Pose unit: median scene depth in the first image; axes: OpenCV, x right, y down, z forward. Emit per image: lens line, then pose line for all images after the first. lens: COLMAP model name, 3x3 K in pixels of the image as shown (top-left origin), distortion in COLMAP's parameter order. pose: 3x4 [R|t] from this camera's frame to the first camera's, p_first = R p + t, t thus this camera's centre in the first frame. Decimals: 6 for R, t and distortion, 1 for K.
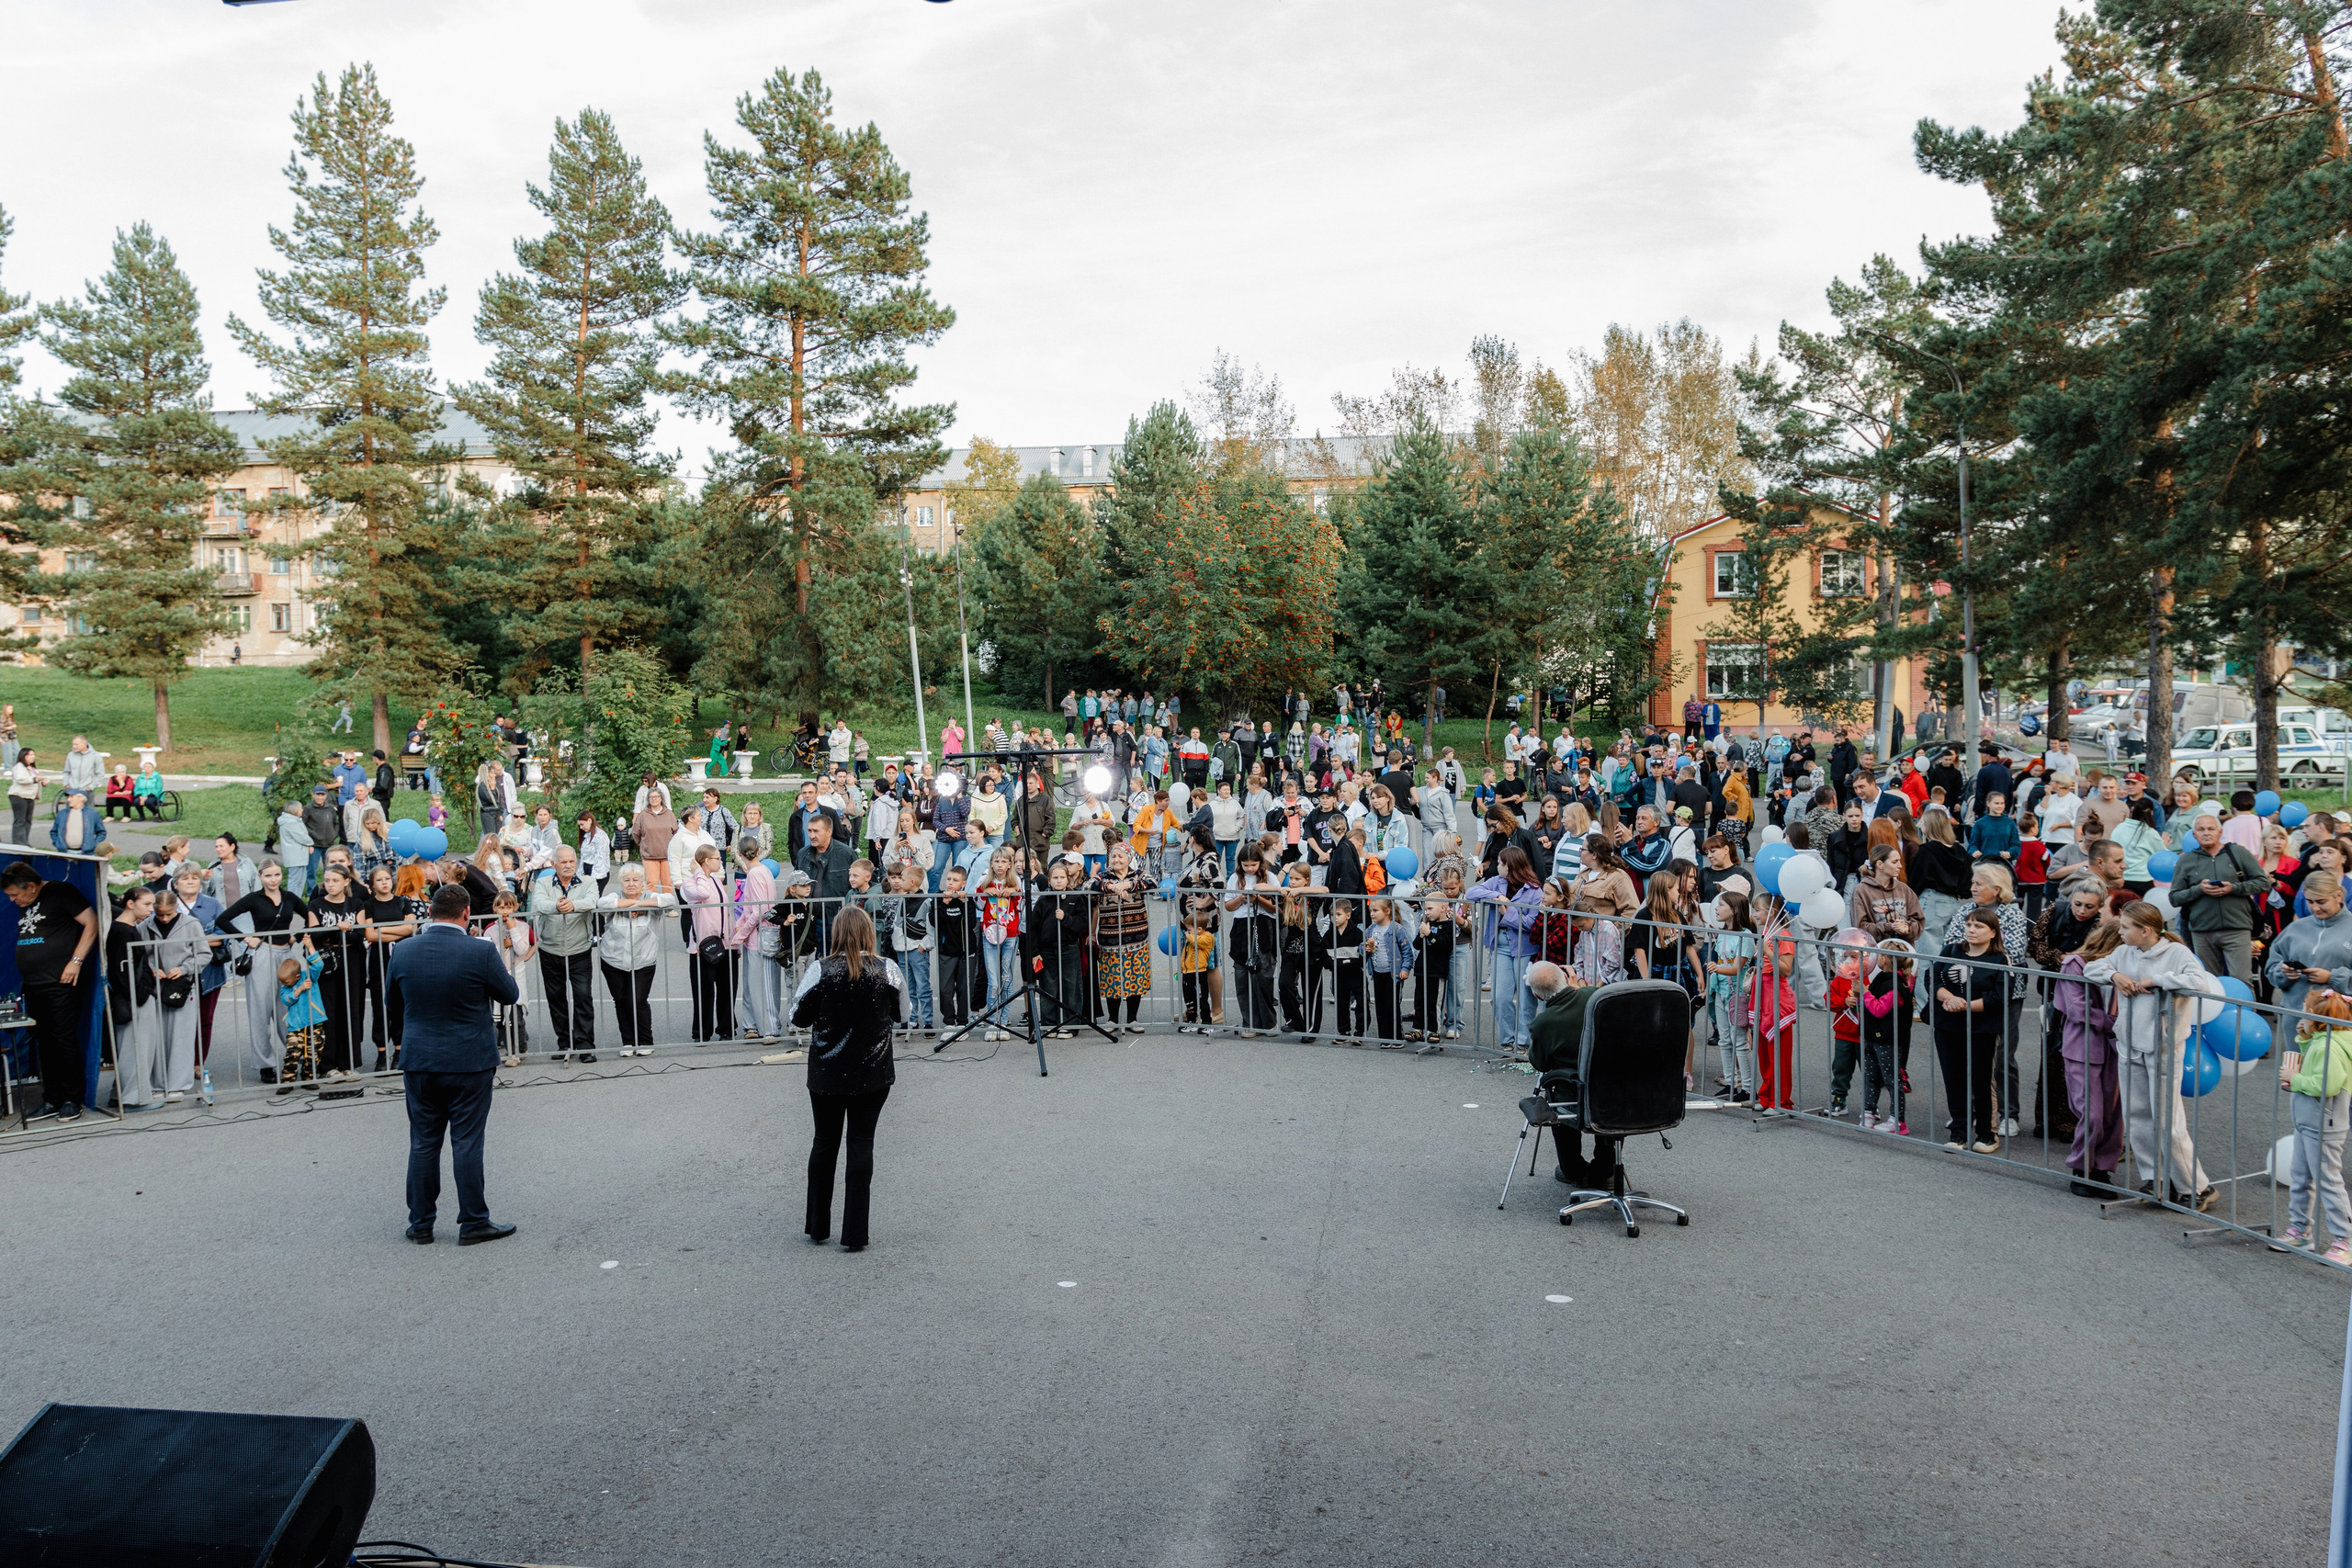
lens RADIAL K [[1922.2, 0, 1172.1], [0, 1922.2, 780.3], [0, 0, 1]] dist [0.006776, -0.002885]
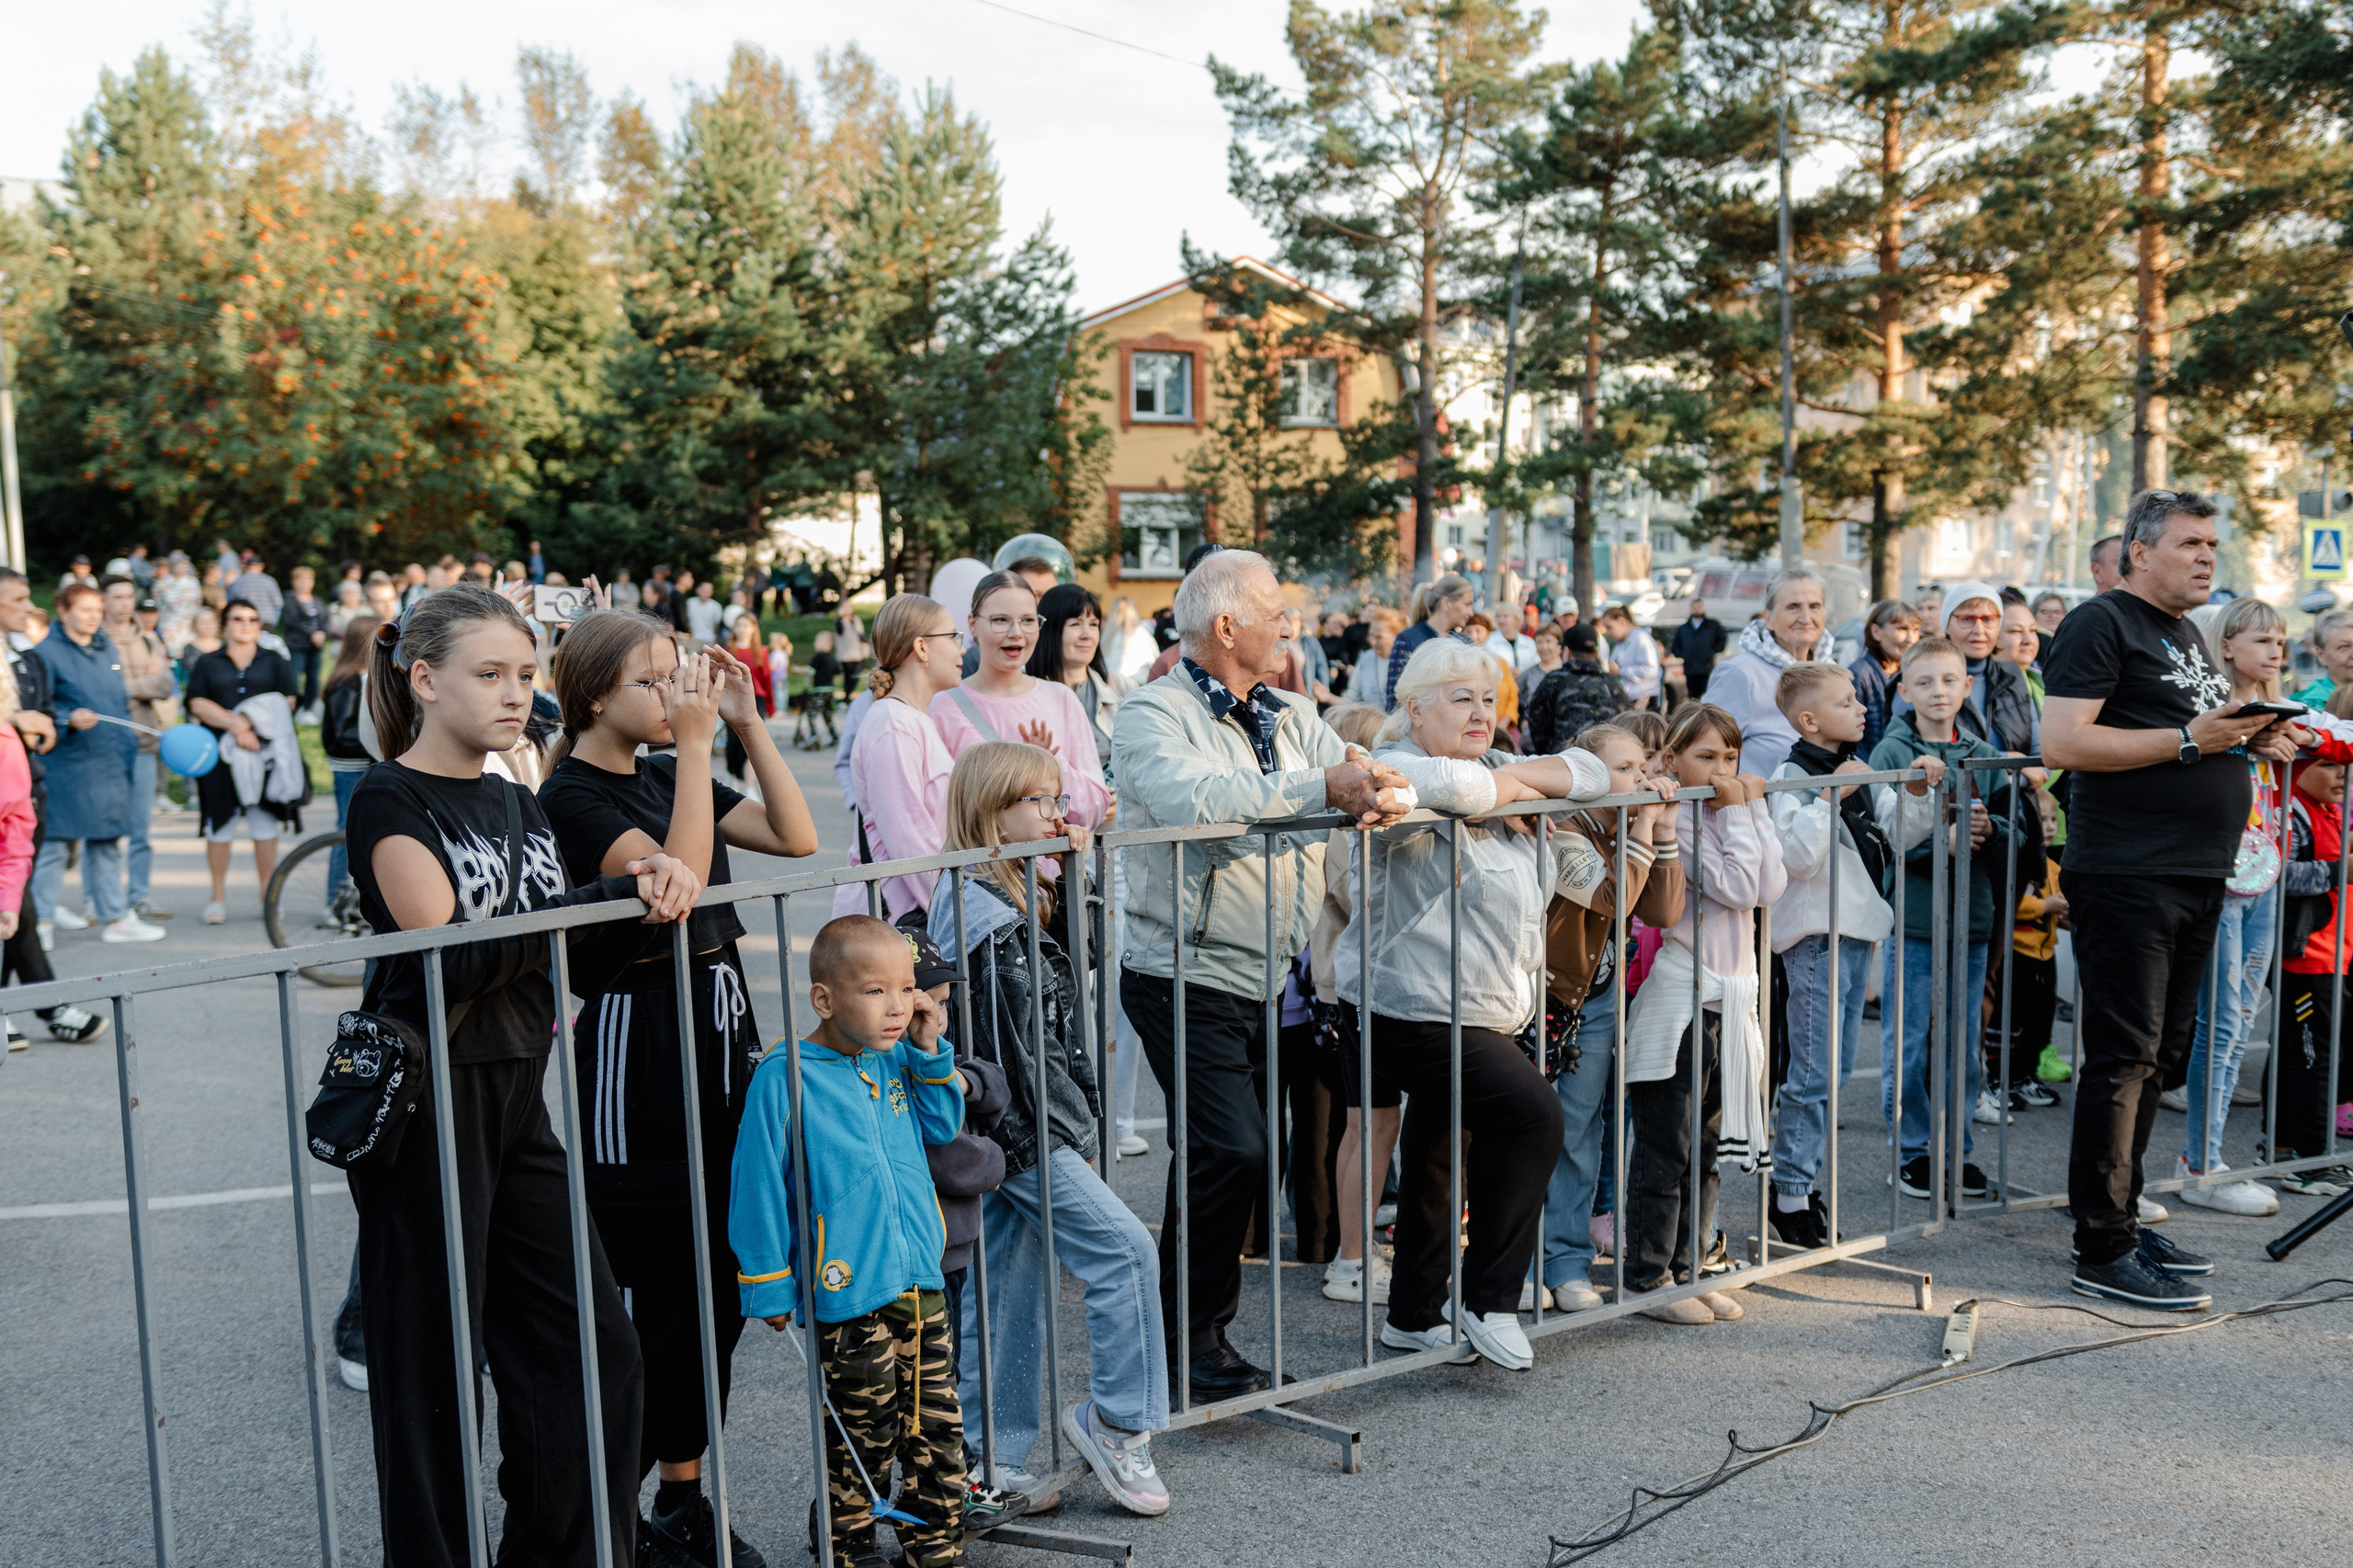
lens RADIAL K [[2711.1, 0, 1179.0], [0, 2711.1, 786.3], [0, 0, 1]] dist [-0.021613, -0.000996]
pose [[0.886393, -0.016008, 0.462656, -0.148356], [0.010844, 0.999846, 0.013819, 0.018189], [-0.462806, -0.007232, 0.886430, 0.209308]]
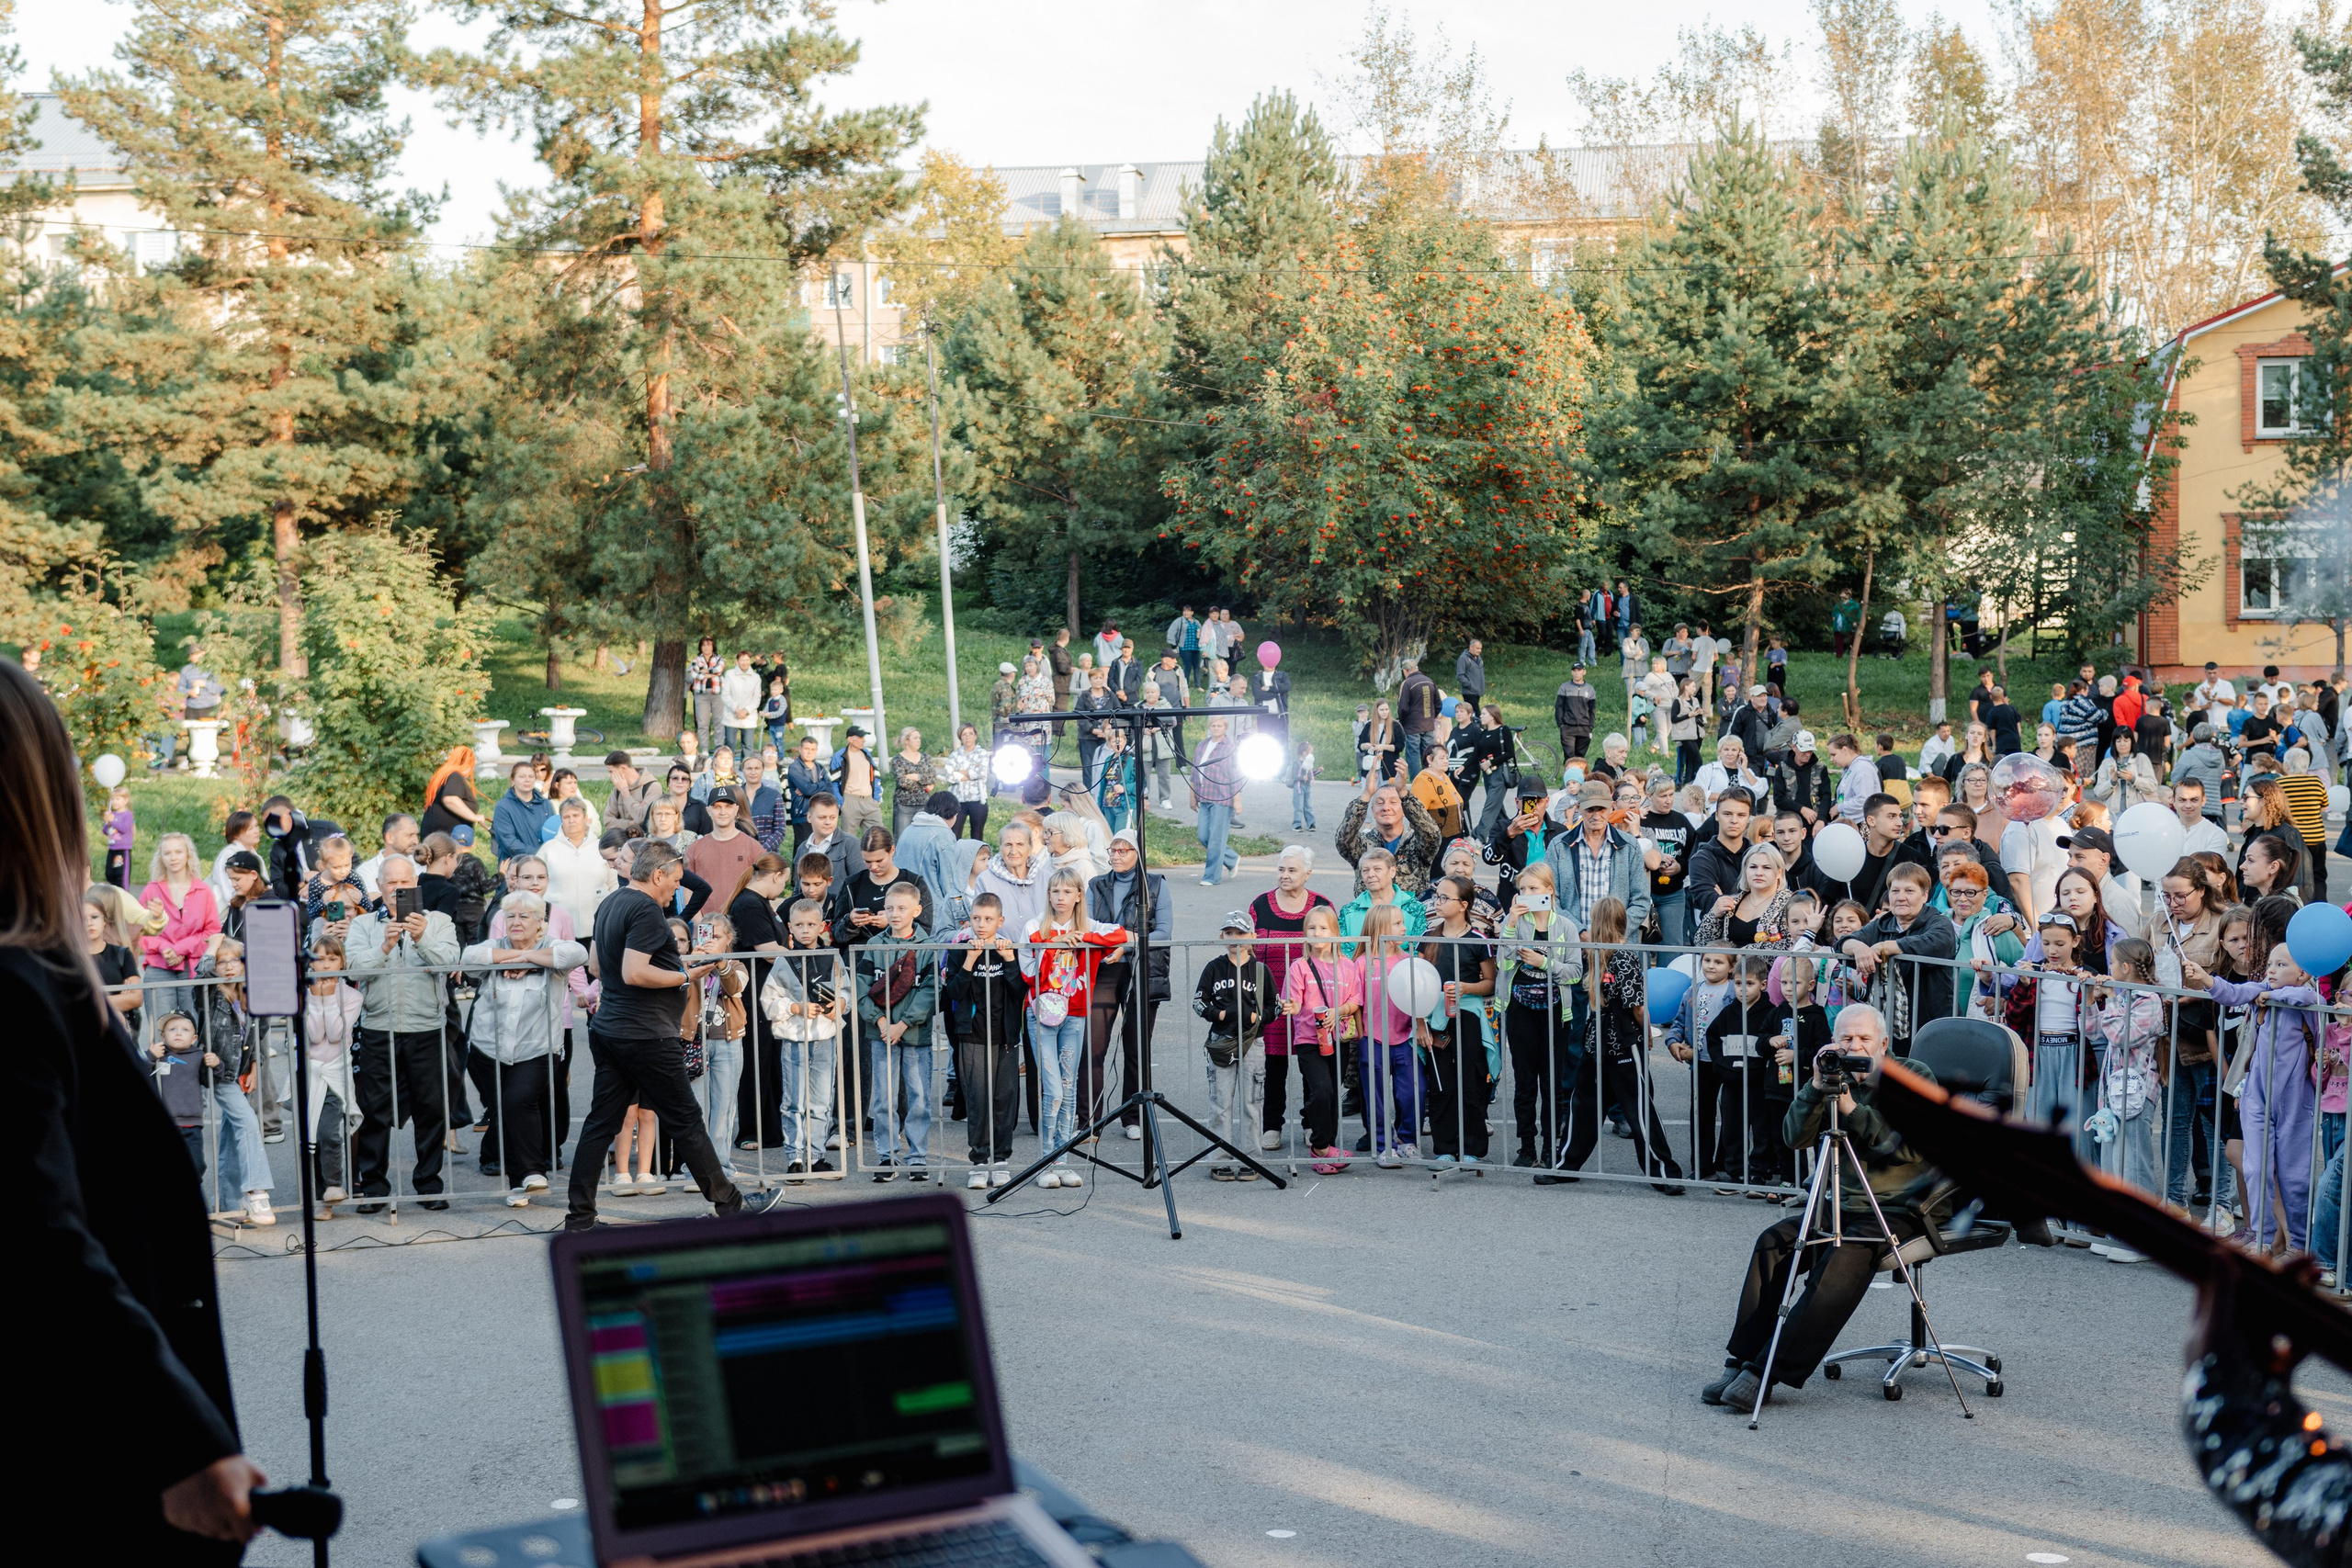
lens RADIAL K [[3469.8, 0, 1169.7], [0, 3469.8, 778.6], [0, 0, 1]] dist [0.005374, 0.034250]
pose [[0.999672, 0.001753, -0.025564, -0.012278], [-0.001624, 0.999986, 0.005069, 0.000325], [0.025573, -0.005026, 0.999660, -0.032923]]
